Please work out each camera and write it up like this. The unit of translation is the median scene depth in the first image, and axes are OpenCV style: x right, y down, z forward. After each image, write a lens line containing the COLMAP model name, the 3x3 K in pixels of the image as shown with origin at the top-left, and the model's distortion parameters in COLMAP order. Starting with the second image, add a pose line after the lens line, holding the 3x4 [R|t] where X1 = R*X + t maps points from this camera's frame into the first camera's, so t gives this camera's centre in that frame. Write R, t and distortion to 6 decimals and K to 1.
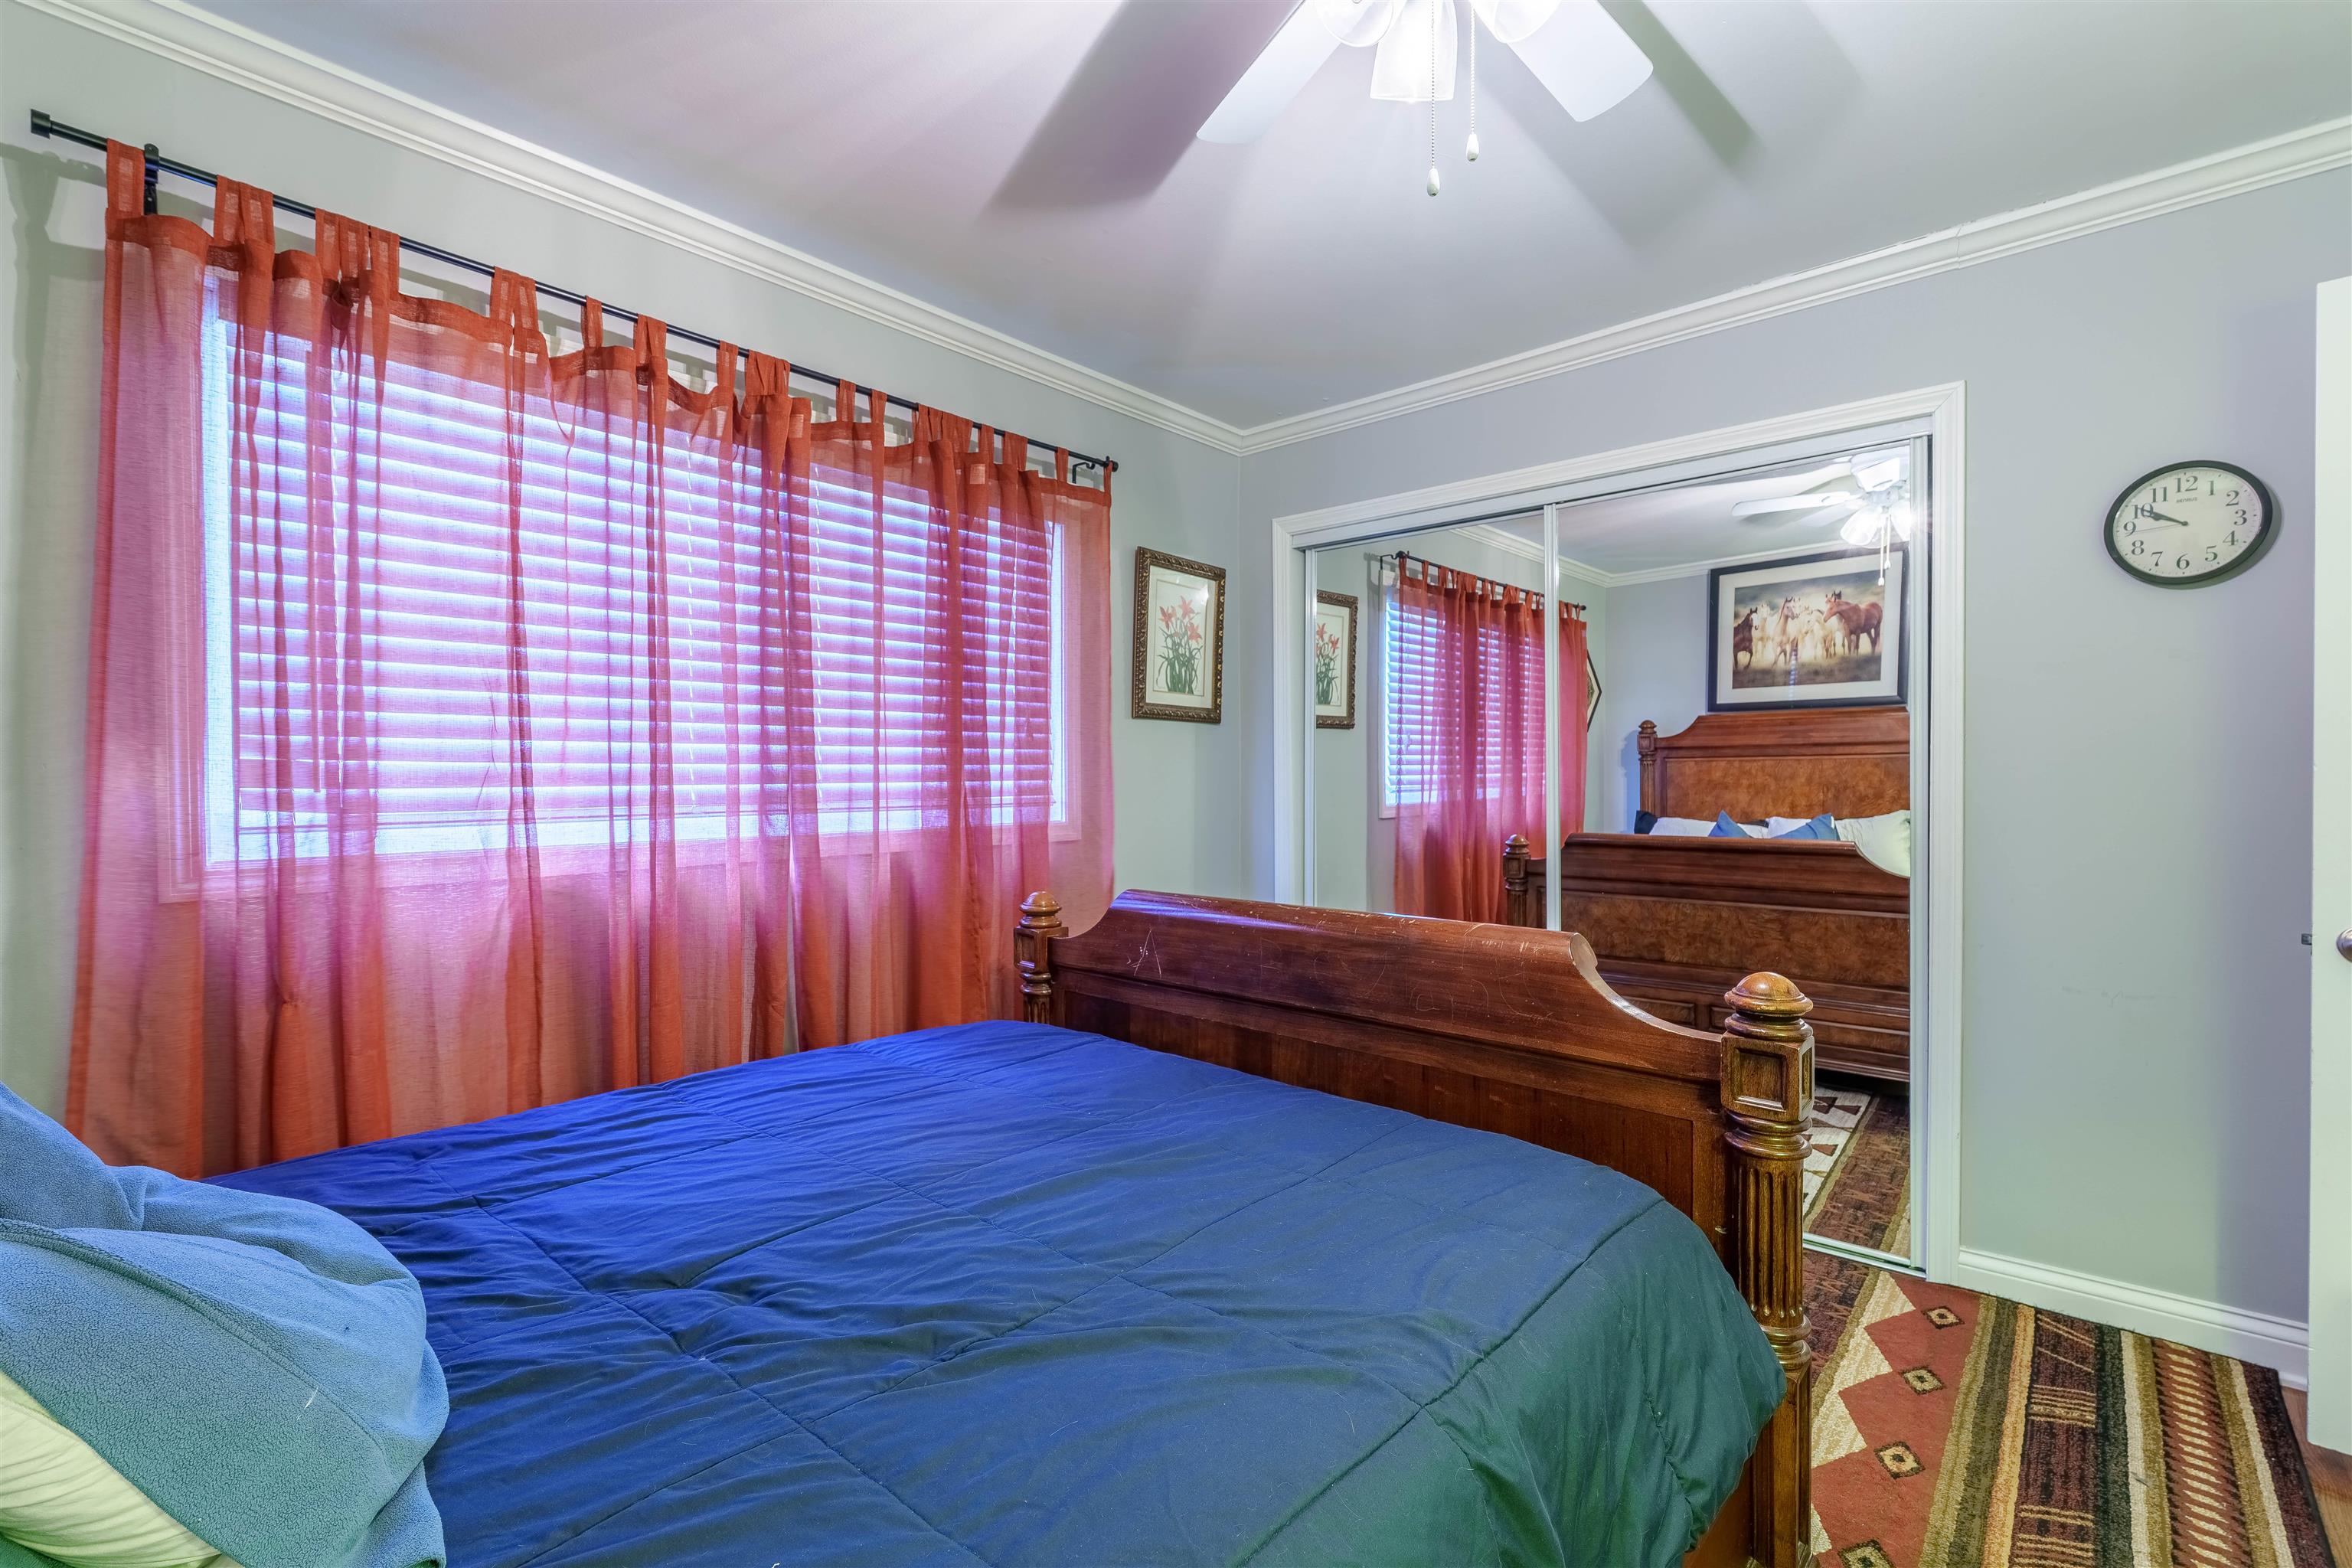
lens RADIAL K [[1033.3, 0, 1177.9], [0, 1033.3, 788.4], [0, 0, 1]] dist [-0.001169, 0.000596]
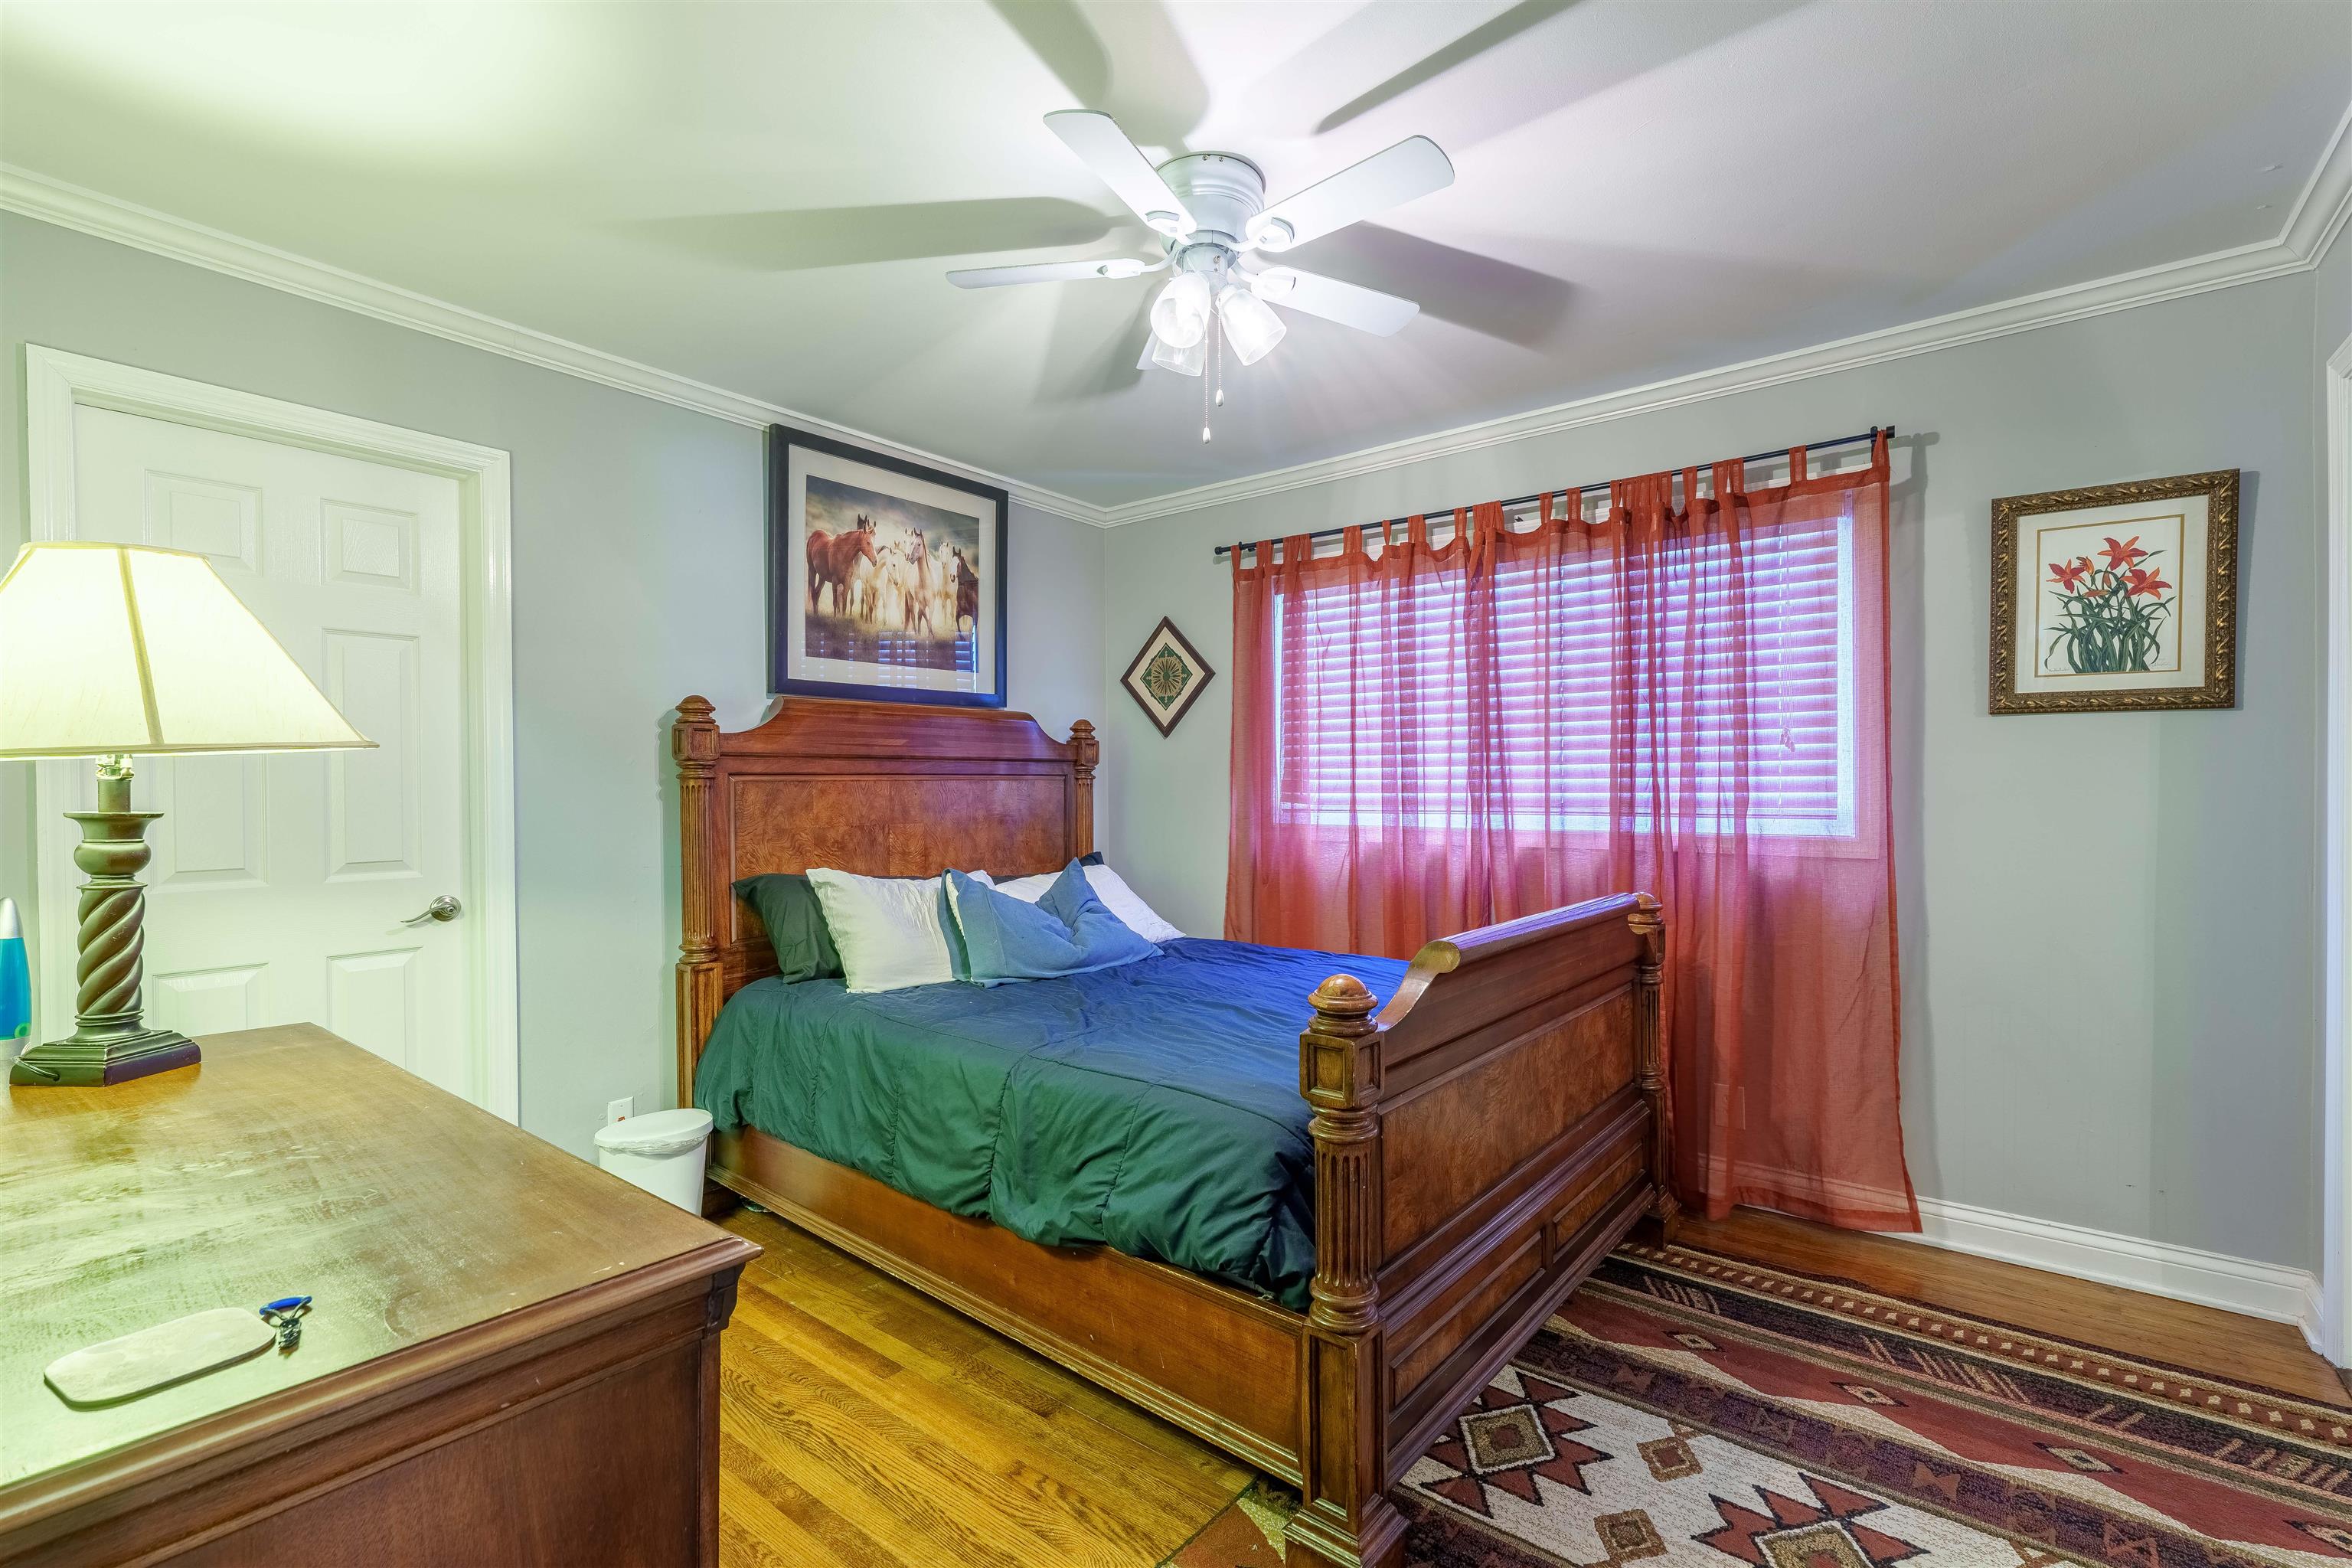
lens RADIAL K [[1033.3, 0, 1179.9], [0, 1033.3, 785.8], [0, 0, 1]] dist [-0.001169, 0.000596]
pose [[0.044292, 0.009447, -0.998974, 0.827010], [-0.003588, 0.999950, 0.009297, -0.020931], [0.999012, 0.003172, 0.044323, 0.384338]]
